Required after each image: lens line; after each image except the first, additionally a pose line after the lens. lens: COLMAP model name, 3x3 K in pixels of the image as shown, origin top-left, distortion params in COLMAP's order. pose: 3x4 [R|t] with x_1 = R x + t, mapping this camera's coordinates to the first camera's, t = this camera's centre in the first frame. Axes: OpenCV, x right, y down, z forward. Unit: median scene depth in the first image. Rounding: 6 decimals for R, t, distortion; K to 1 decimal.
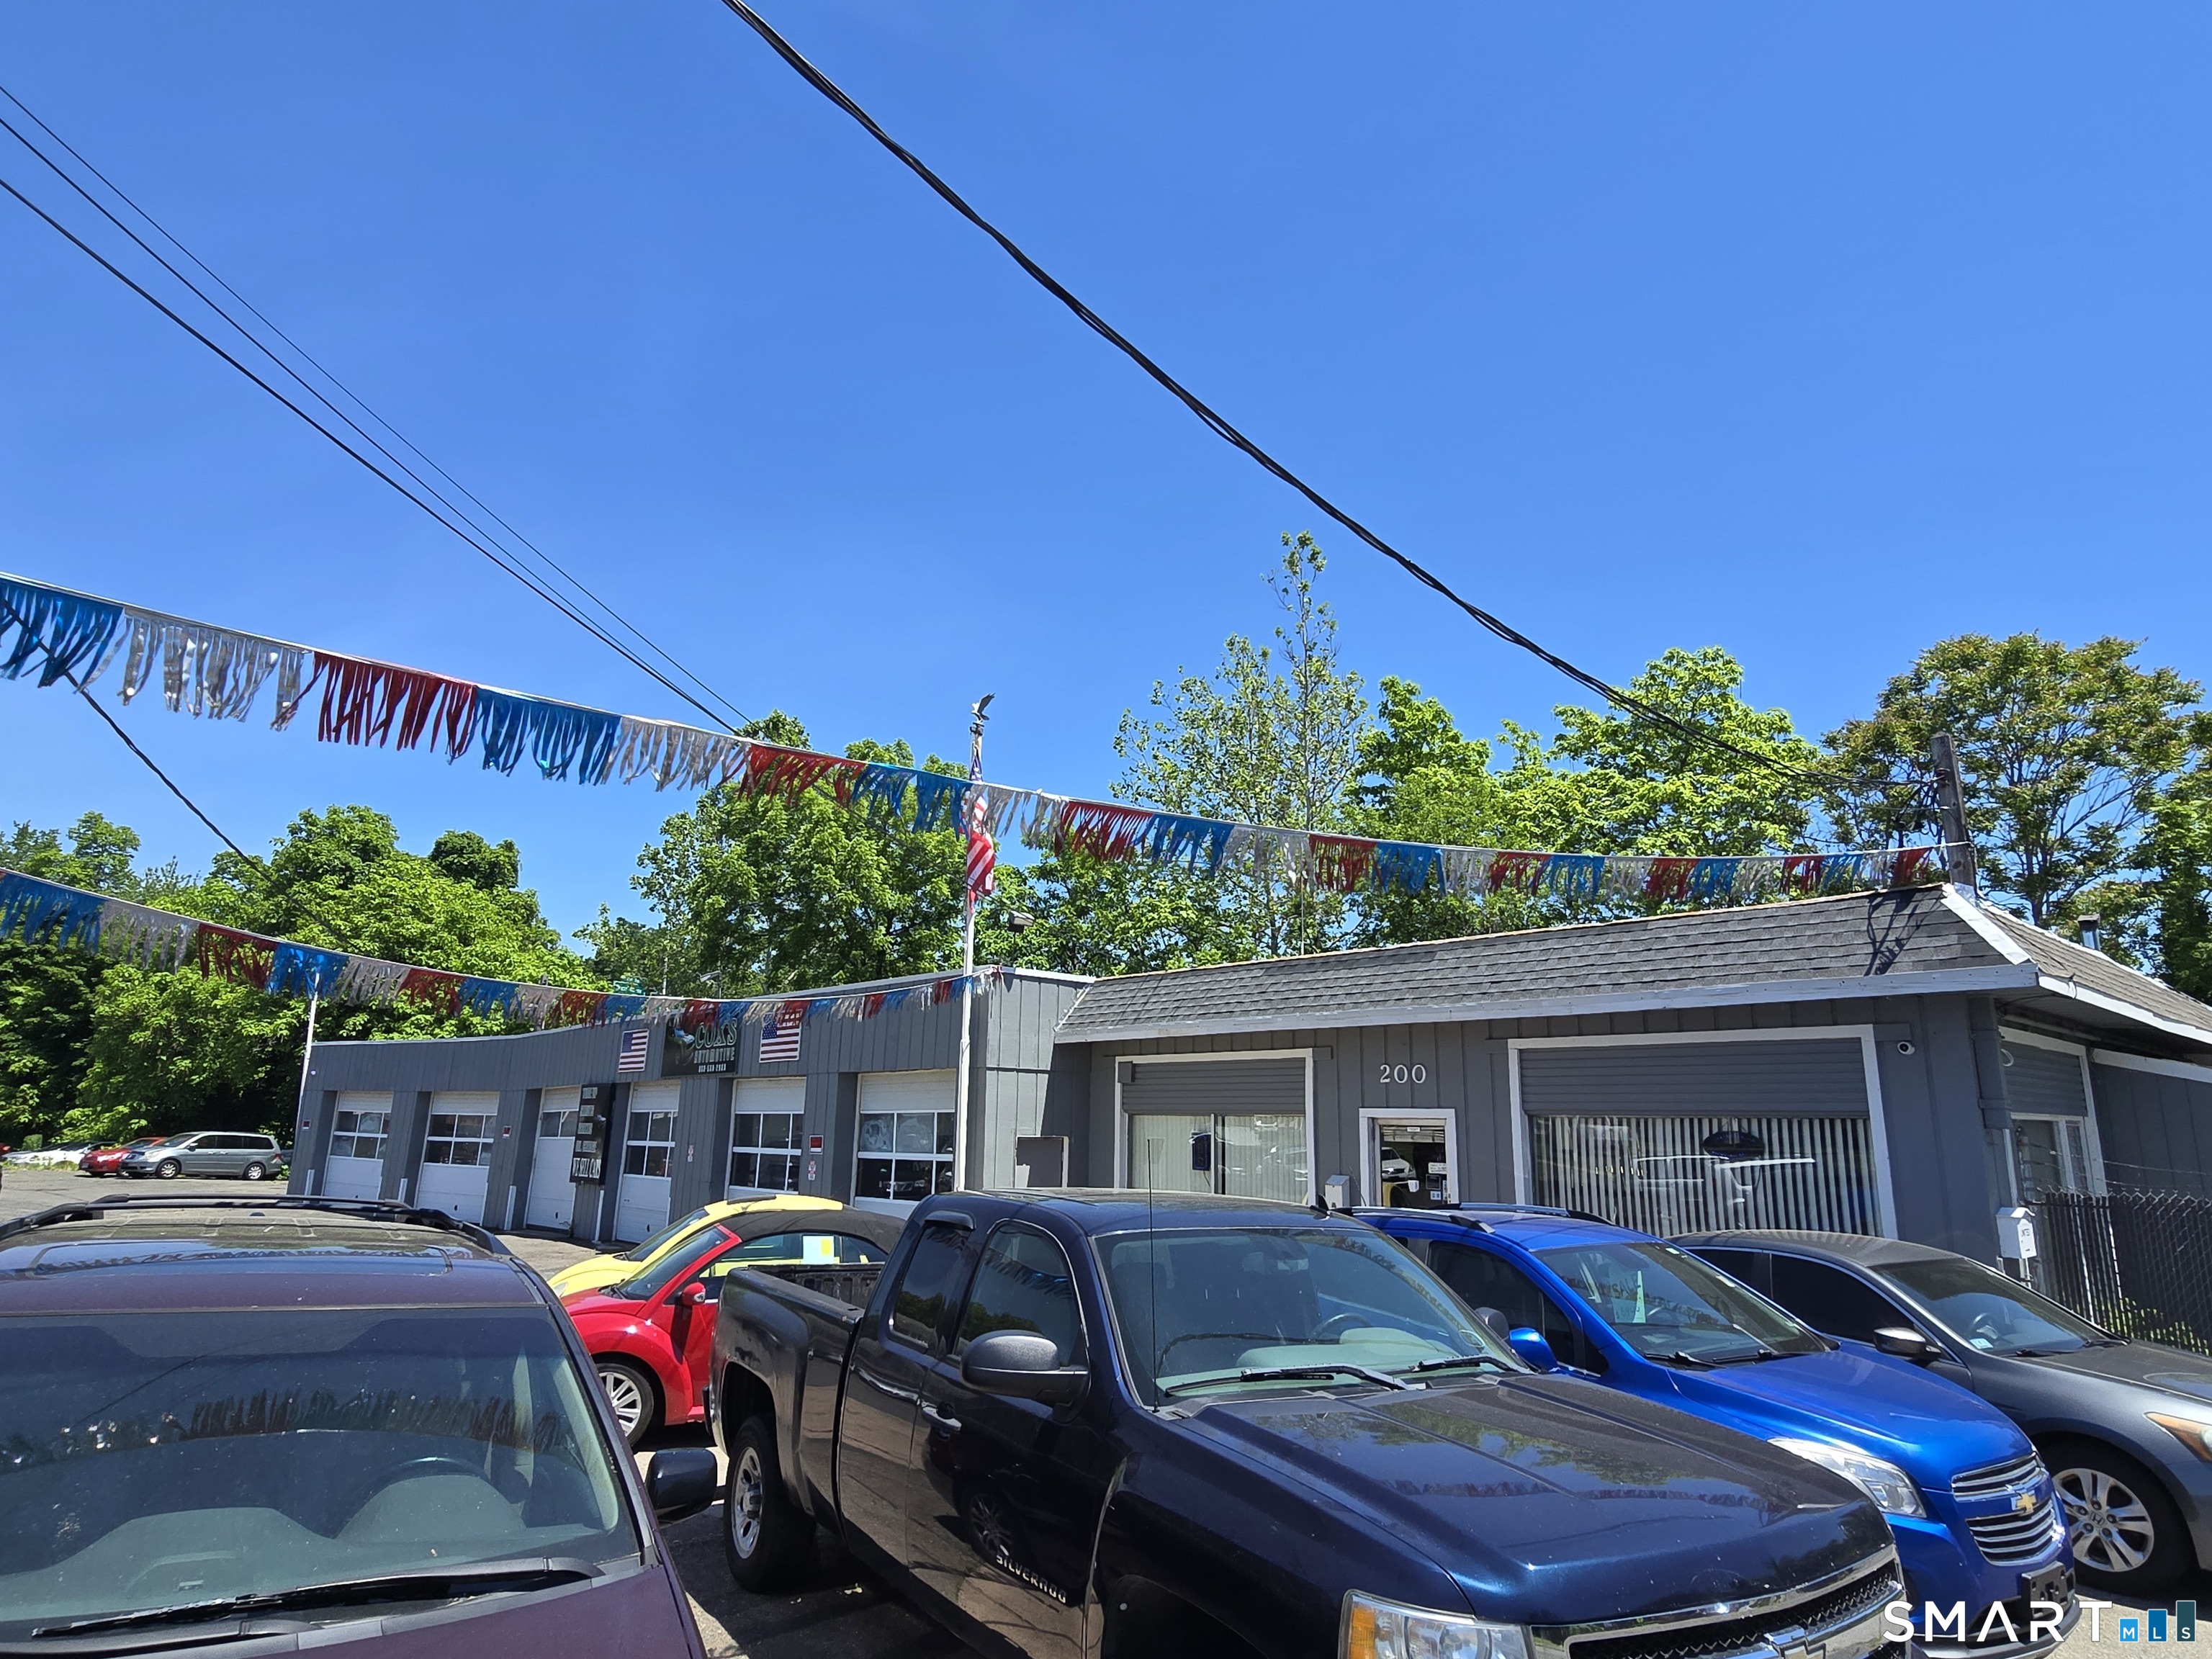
lens RADIAL K [[1306.1, 0, 1106.0], [0, 1306.1, 829.5], [0, 0, 1]] dist [0.005506, 0.000479]
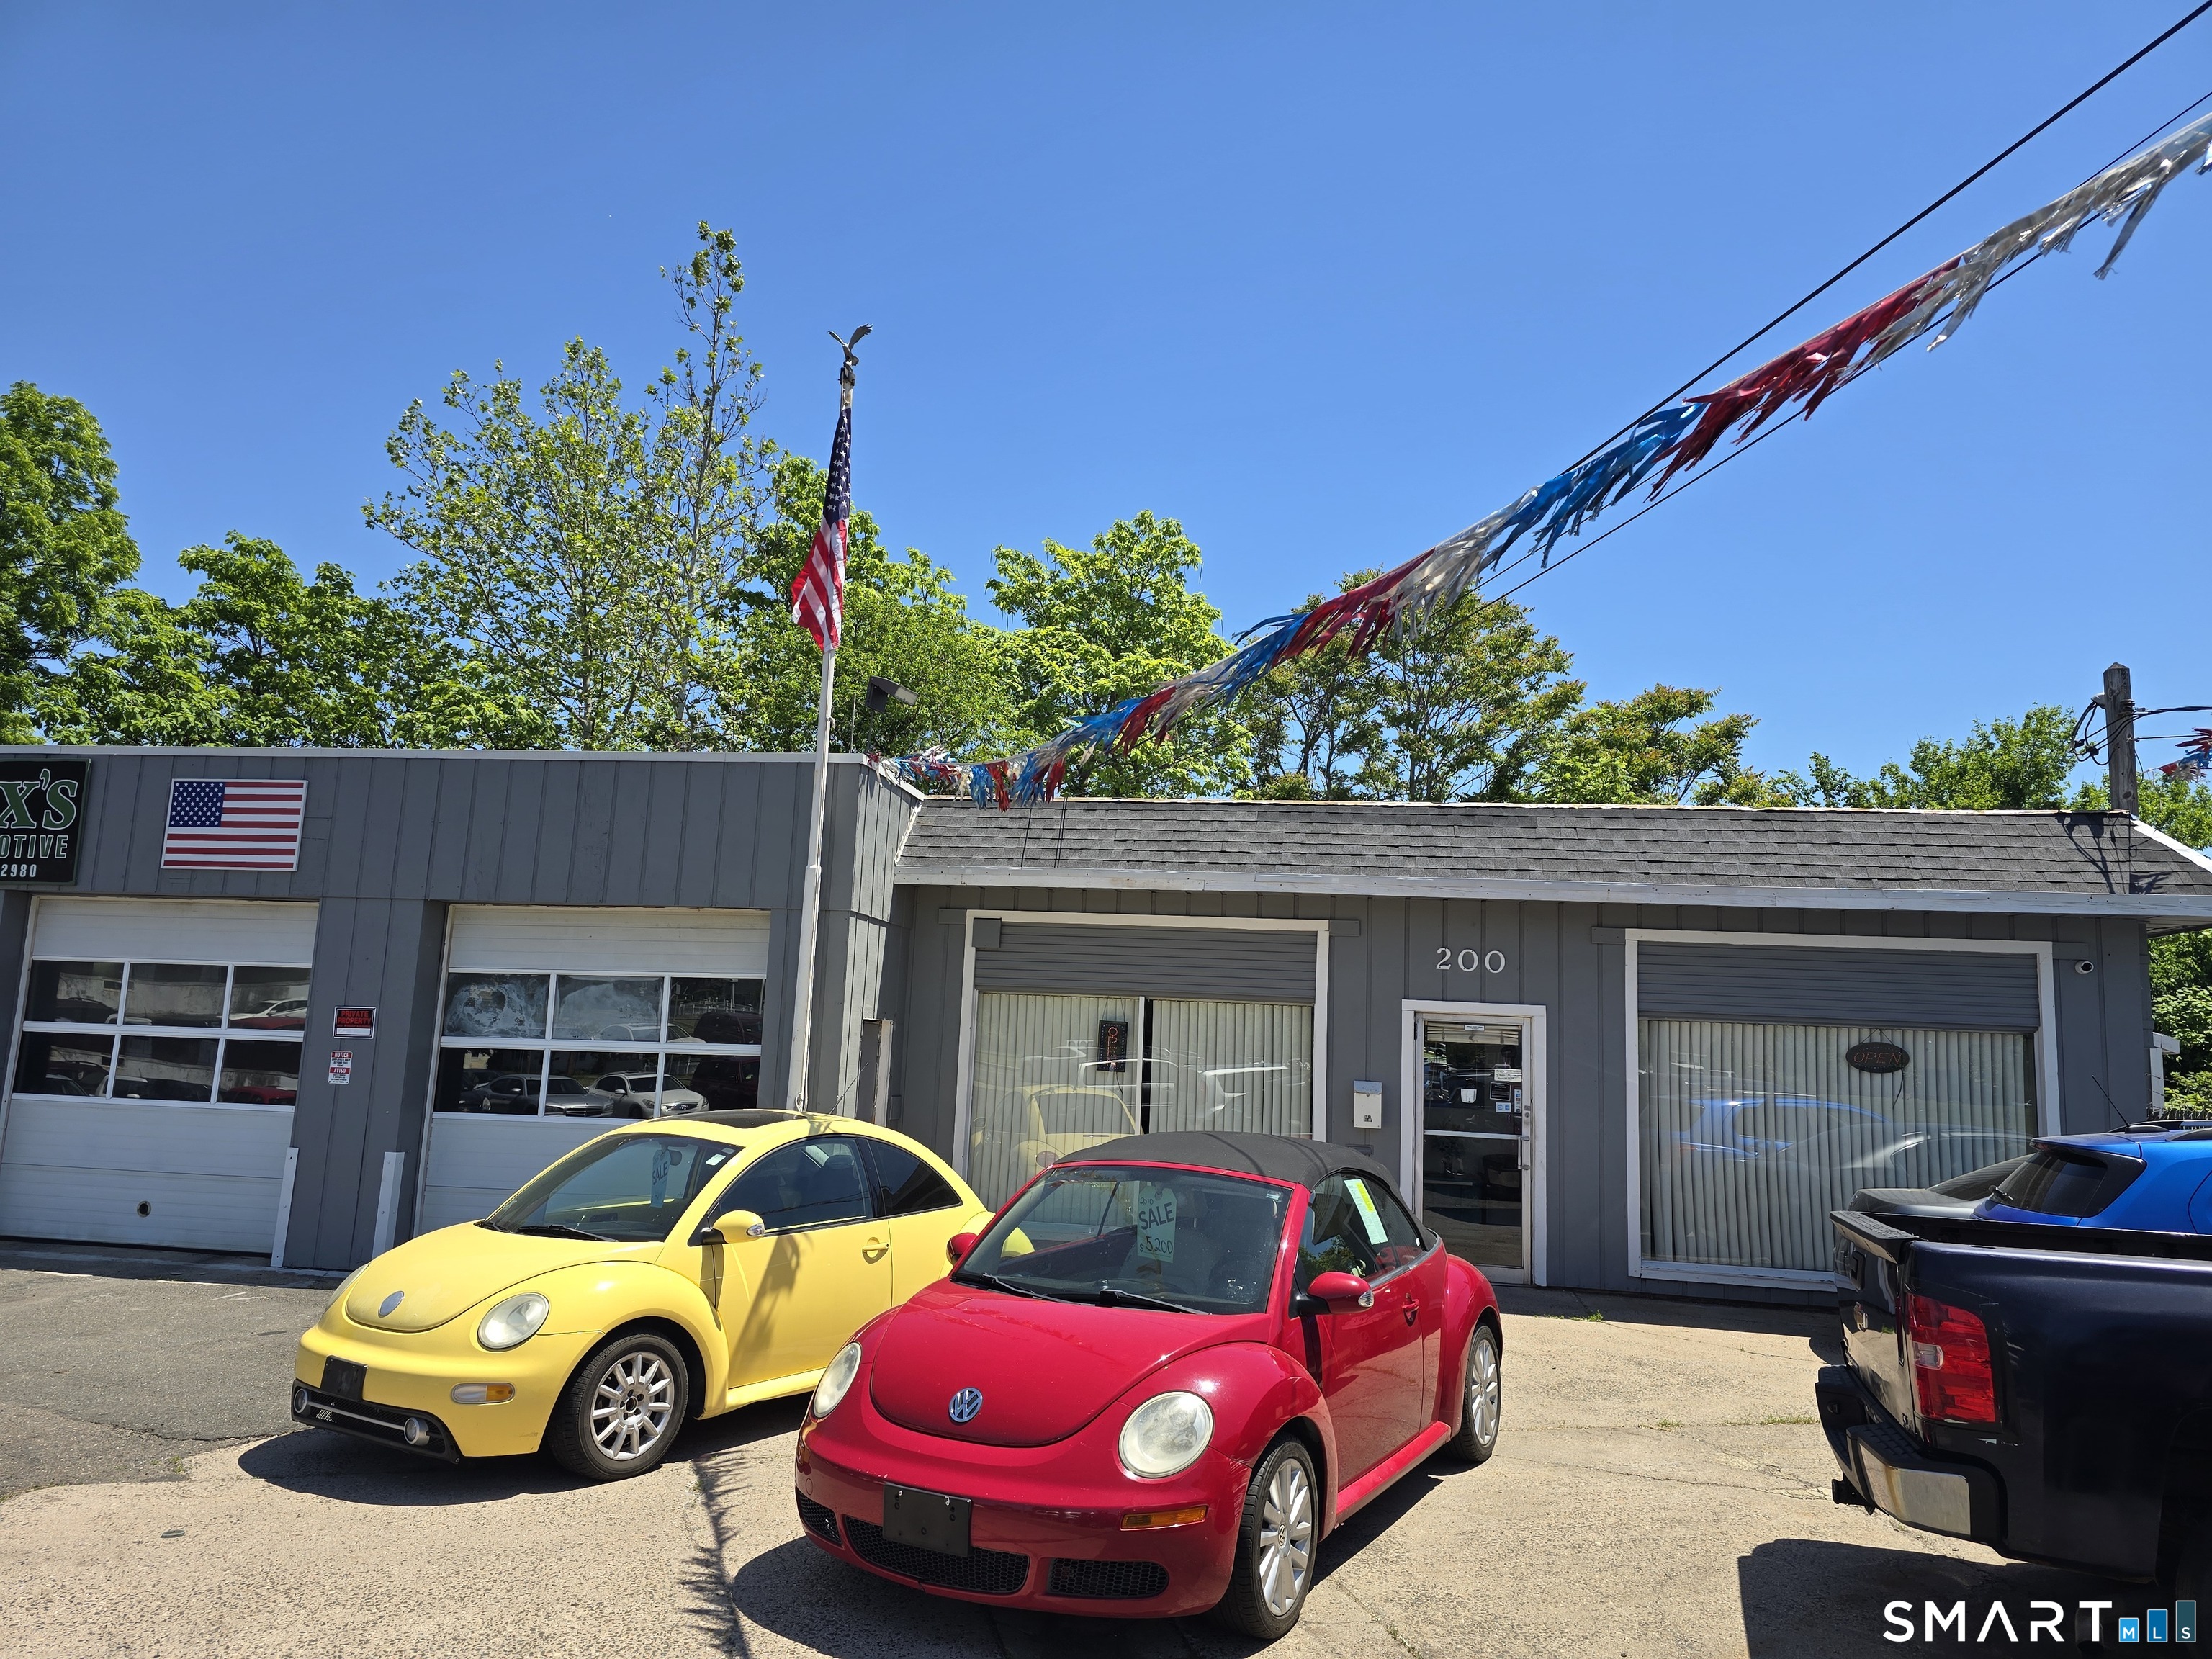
lens RADIAL K [[1418.8, 0, 1106.0], [0, 1418.8, 829.5], [0, 0, 1]] dist [-0.001444, -0.001505]
pose [[0.773070, 0.103296, 0.625854, -0.460365], [-0.170126, 0.984268, 0.047691, 0.094475], [-0.611081, -0.143343, 0.778481, 0.424977]]
